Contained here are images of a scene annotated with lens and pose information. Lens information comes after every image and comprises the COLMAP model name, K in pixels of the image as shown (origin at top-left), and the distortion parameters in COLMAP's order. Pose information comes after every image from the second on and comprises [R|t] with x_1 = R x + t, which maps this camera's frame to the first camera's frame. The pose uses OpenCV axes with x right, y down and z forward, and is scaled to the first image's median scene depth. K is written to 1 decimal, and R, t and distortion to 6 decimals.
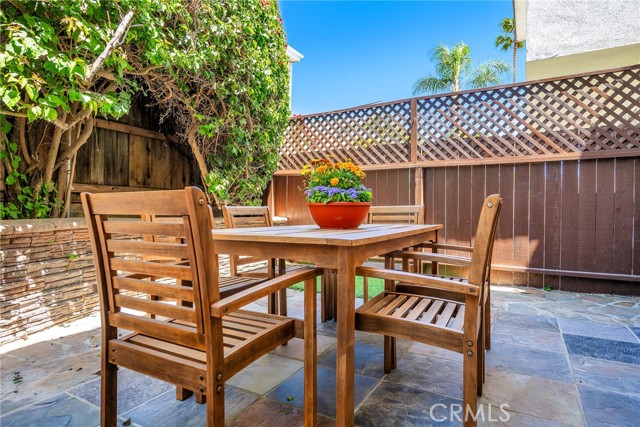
lens RADIAL K [[358.7, 0, 320.0], [0, 358.7, 213.5], [0, 0, 1]] dist [-0.001549, 0.000077]
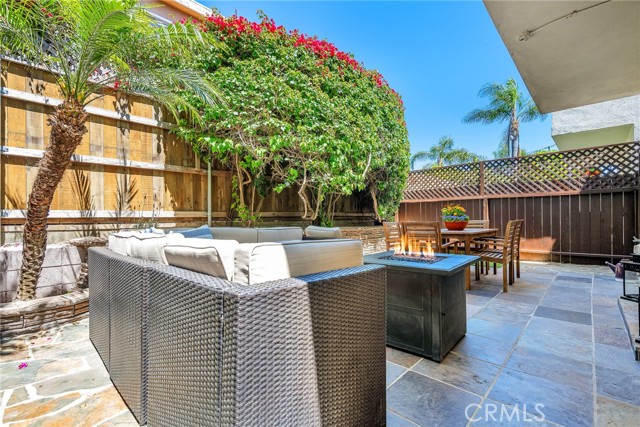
lens RADIAL K [[292.0, 0, 319.4], [0, 292.0, 216.0], [0, 0, 1]] dist [0.001101, 0.000049]
pose [[0.970883, -0.016330, -0.238997, -0.235005], [0.012636, 0.999776, -0.016979, -0.025097], [0.239220, 0.013464, 0.970872, -0.796058]]
